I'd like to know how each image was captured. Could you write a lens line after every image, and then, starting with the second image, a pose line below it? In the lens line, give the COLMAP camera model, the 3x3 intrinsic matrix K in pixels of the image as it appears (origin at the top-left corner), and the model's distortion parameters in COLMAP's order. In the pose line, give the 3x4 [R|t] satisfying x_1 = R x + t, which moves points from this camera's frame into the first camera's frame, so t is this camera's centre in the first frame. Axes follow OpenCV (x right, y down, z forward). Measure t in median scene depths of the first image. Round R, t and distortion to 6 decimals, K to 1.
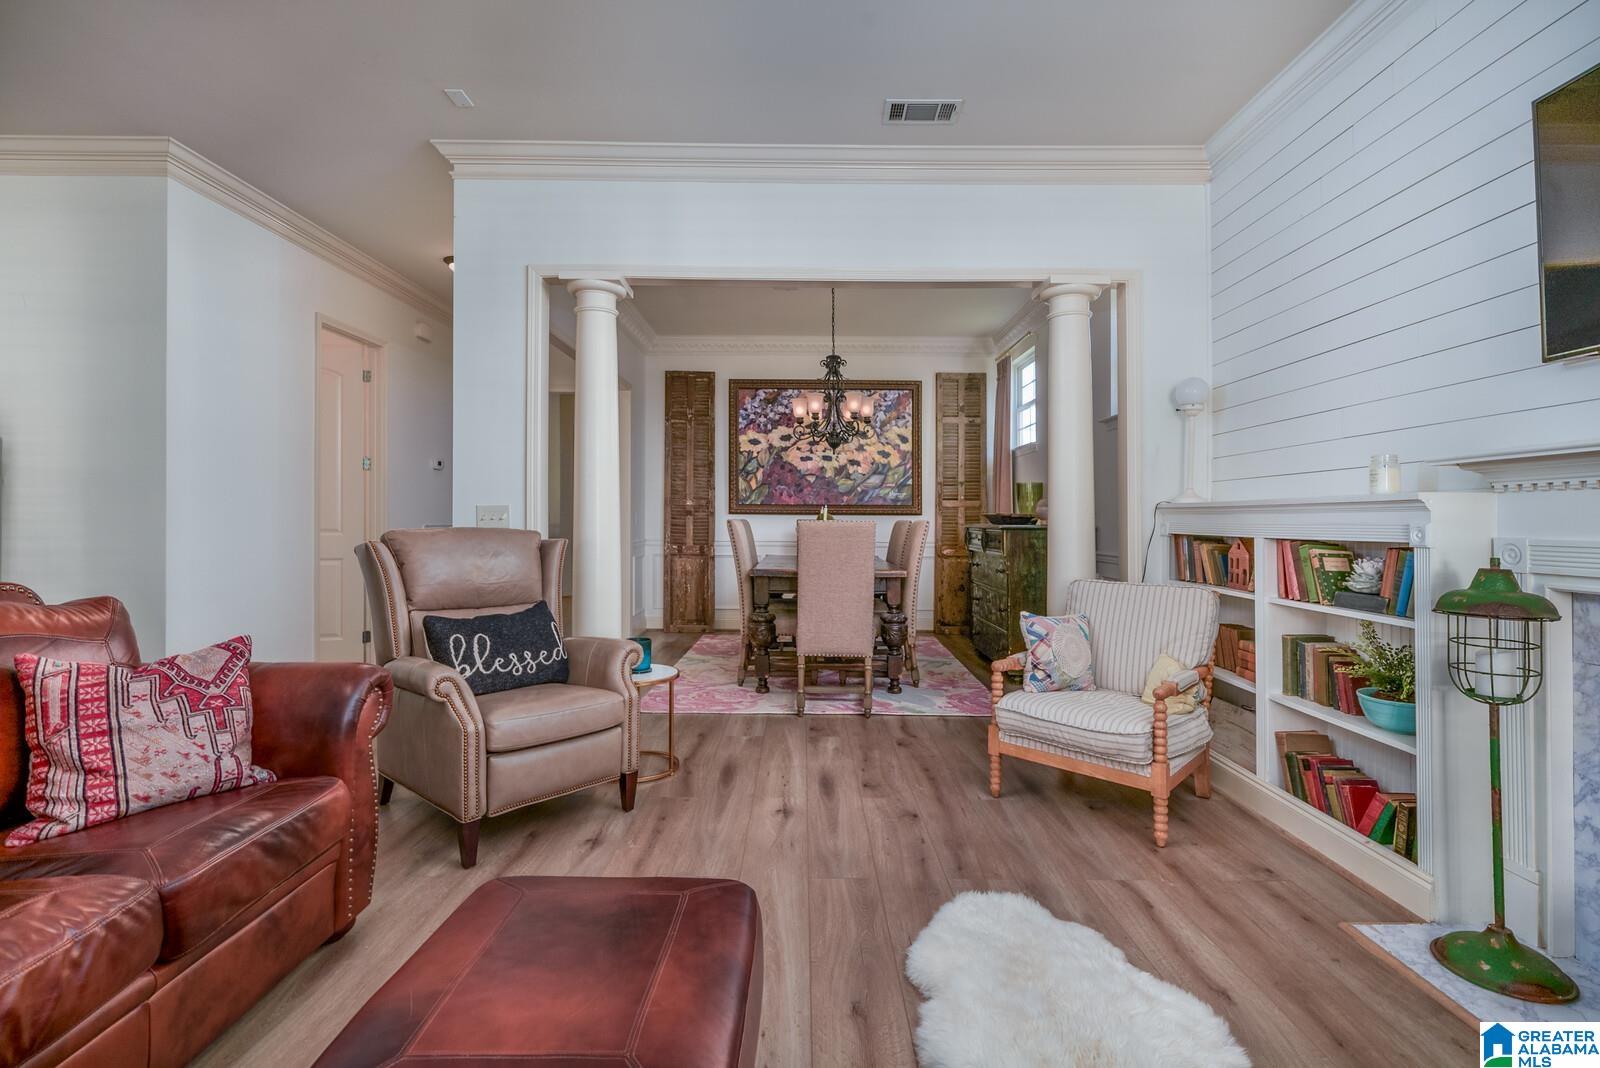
lens RADIAL K [[737.8, 0, 800.6], [0, 737.8, 513.5], [0, 0, 1]] dist [0.000996, 0.000078]
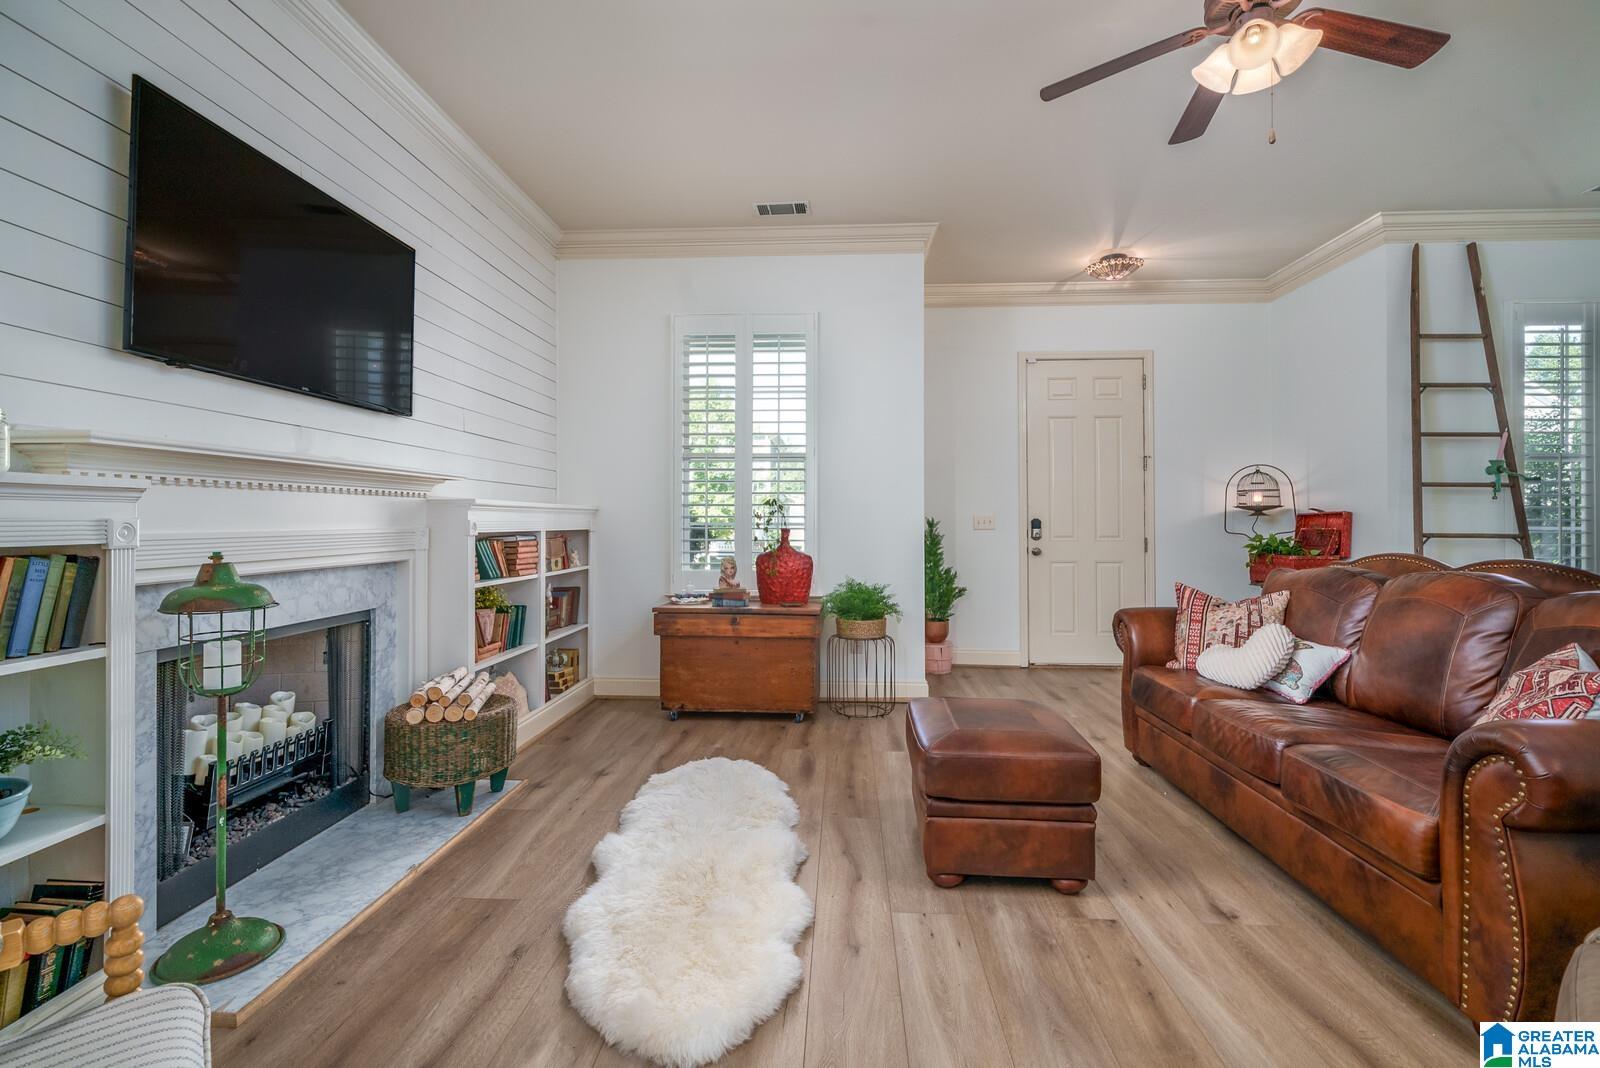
lens RADIAL K [[737.8, 0, 800.6], [0, 737.8, 513.5], [0, 0, 1]] dist [0.000996, 0.000078]
pose [[-0.997729, -0.002395, 0.067319, 0.047701], [-0.003519, 0.999856, -0.016587, 0.013213], [-0.067269, -0.016787, -0.997594, 1.190772]]
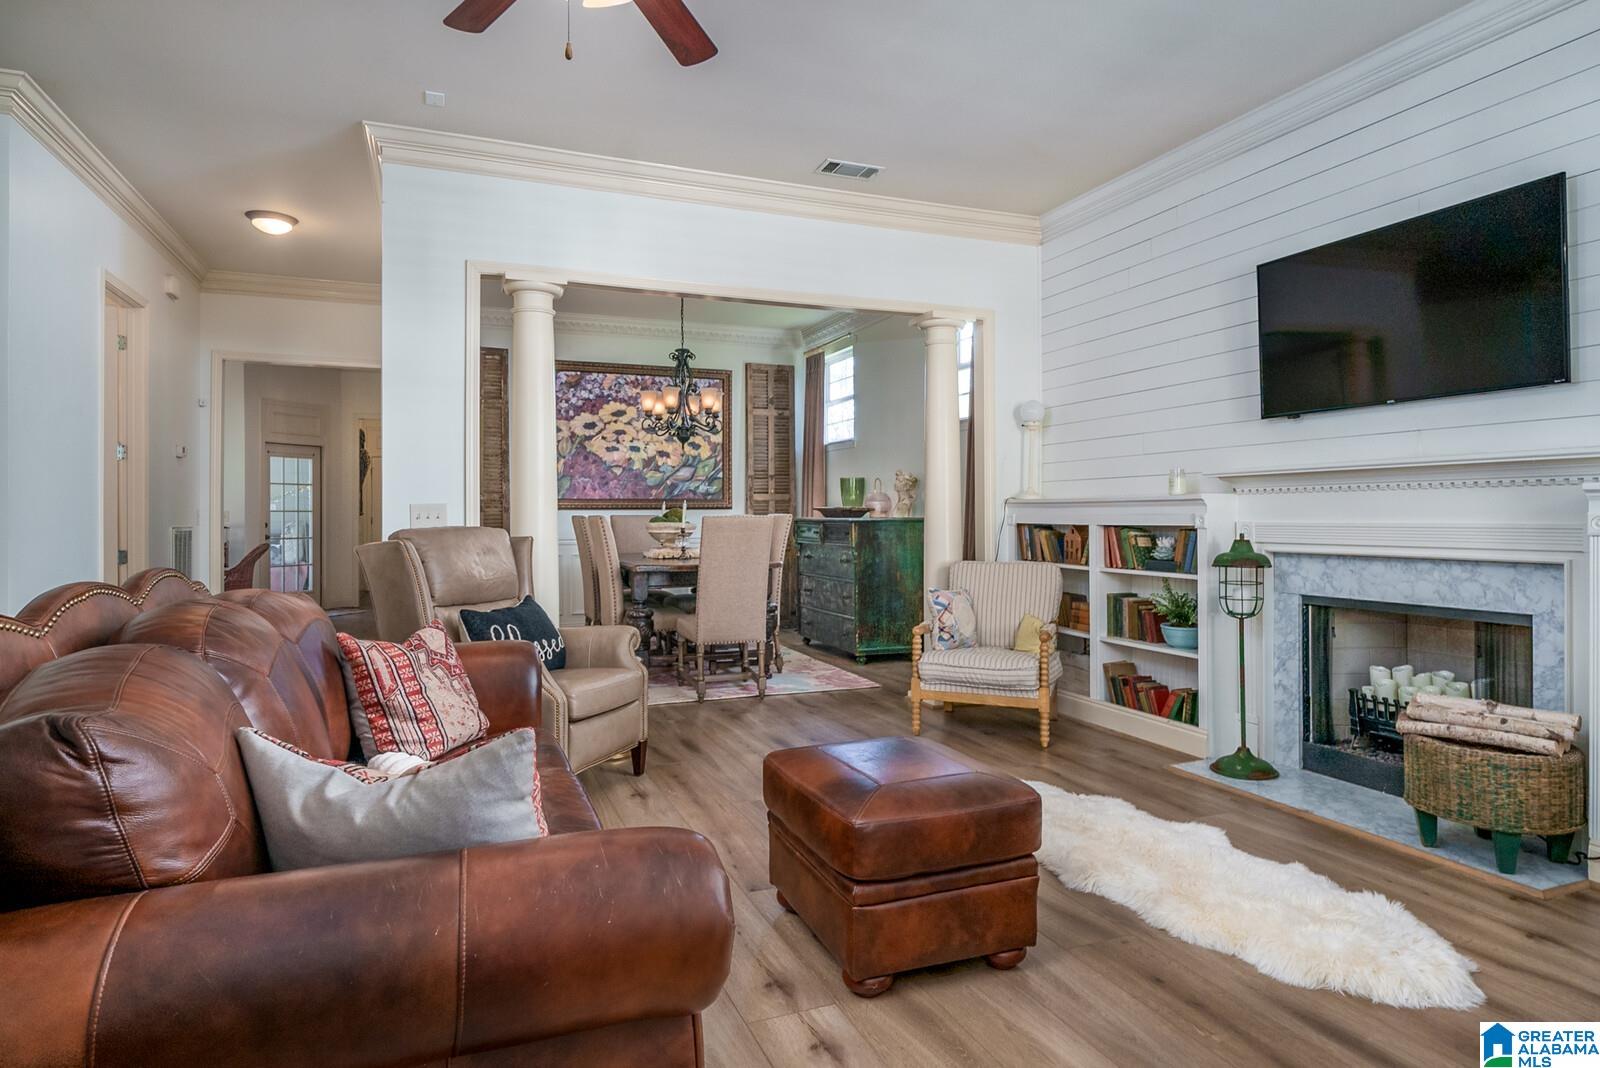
lens RADIAL K [[906.7, 0, 804.7], [0, 906.7, 517.6], [0, 0, 1]] dist [-0.005082, 0.000080]
pose [[0.927979, -0.011530, 0.372453, -0.475419], [0.006772, 0.999878, 0.014082, -0.007499], [-0.372570, -0.010545, 0.927944, -0.347284]]
